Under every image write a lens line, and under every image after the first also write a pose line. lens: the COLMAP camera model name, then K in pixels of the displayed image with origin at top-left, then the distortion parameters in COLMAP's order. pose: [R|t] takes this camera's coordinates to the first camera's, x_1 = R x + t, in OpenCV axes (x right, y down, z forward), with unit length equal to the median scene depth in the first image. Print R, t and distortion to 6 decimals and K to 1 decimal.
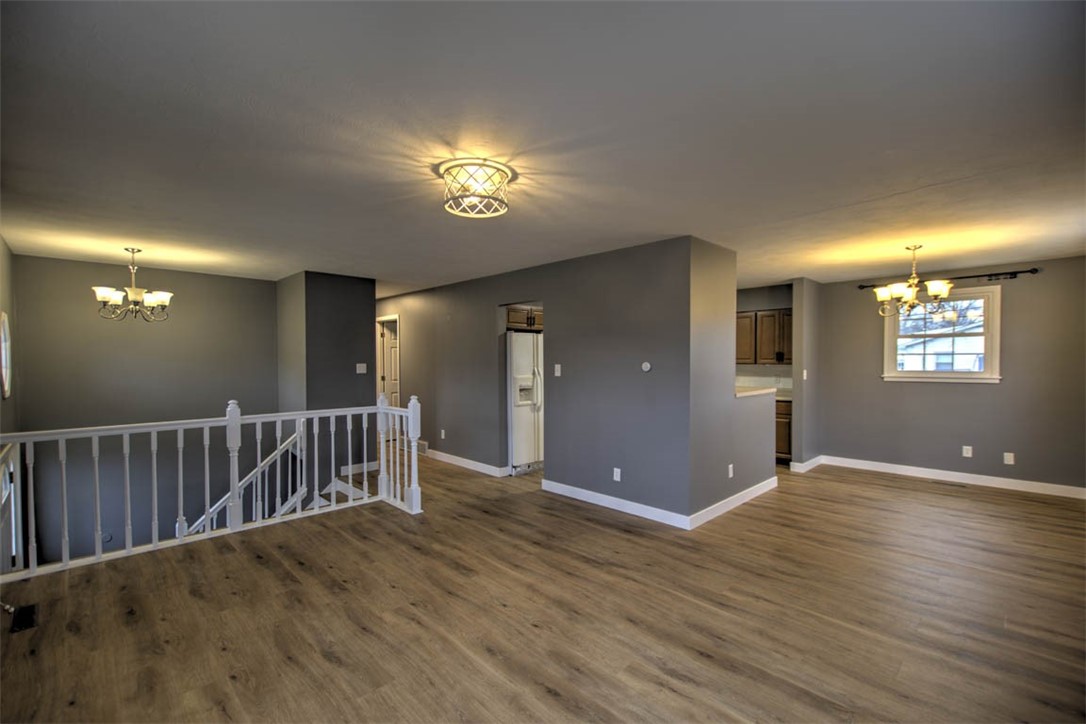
lens RADIAL K [[475.5, 0, 539.5], [0, 475.5, 366.6], [0, 0, 1]] dist [-0.001237, -0.001016]
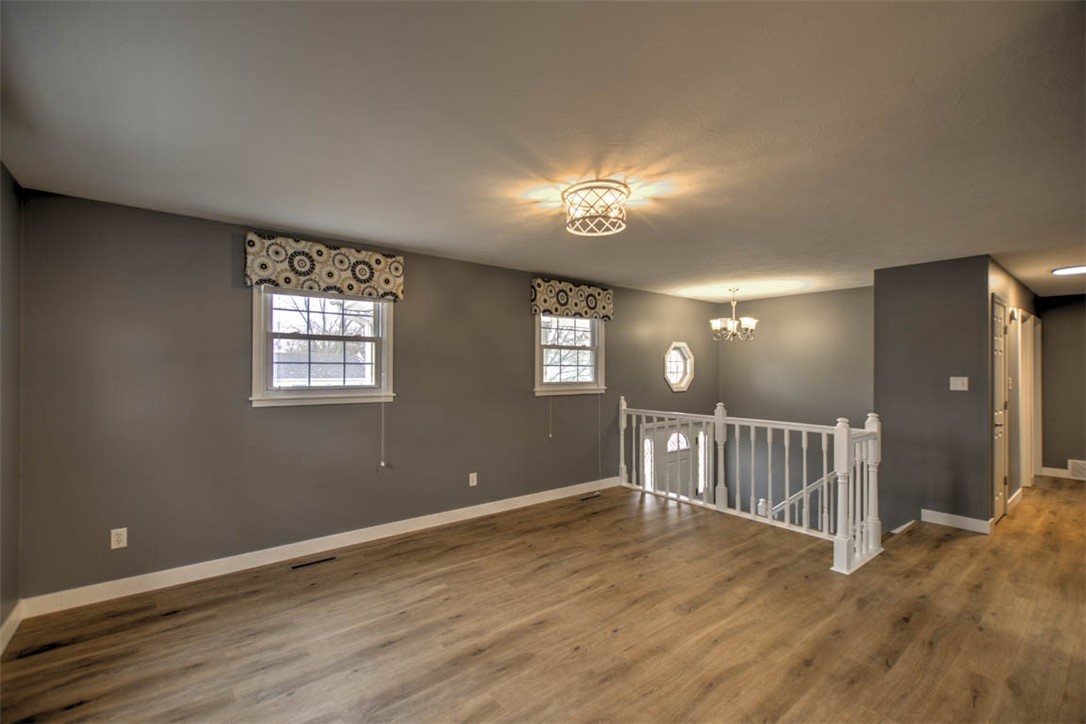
lens RADIAL K [[475.5, 0, 539.5], [0, 475.5, 366.6], [0, 0, 1]] dist [-0.001237, -0.001016]
pose [[-0.117024, -0.003627, -0.993122, 0.833973], [-0.019964, 0.999800, -0.001299, -0.017209], [0.992928, 0.019675, -0.117073, 0.897425]]
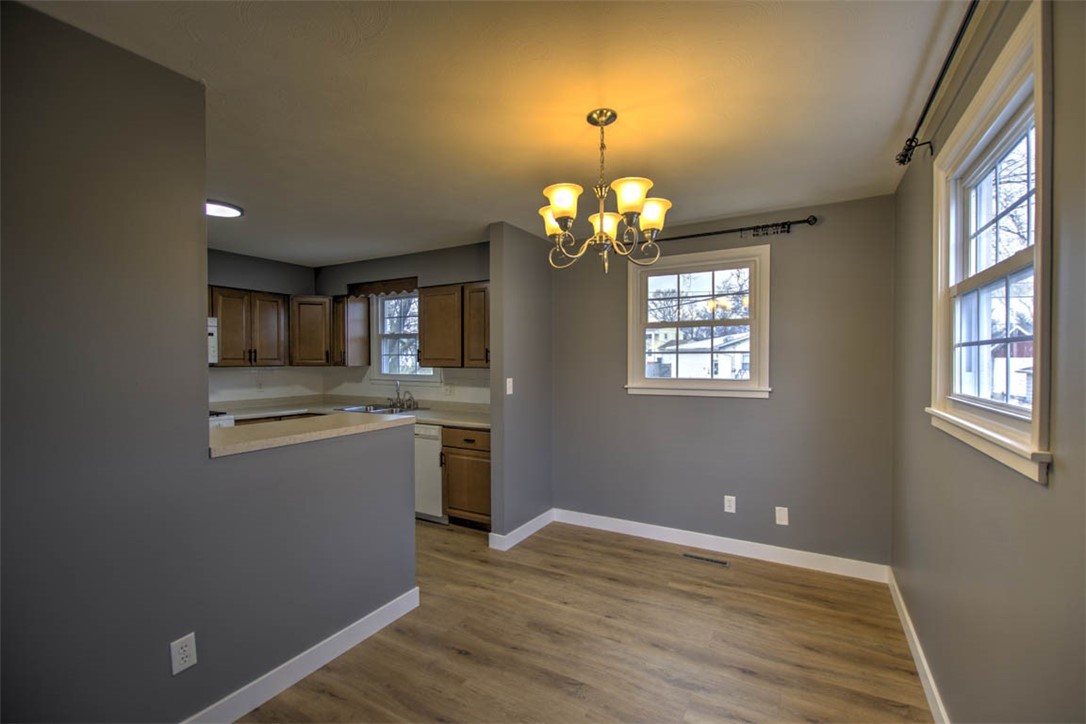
lens RADIAL K [[475.5, 0, 539.5], [0, 475.5, 366.6], [0, 0, 1]] dist [-0.001237, -0.001016]
pose [[0.955361, 0.000512, 0.295440, 0.286906], [0.001202, 0.999983, -0.005621, -0.002911], [-0.295438, 0.005725, 0.955345, 0.283830]]
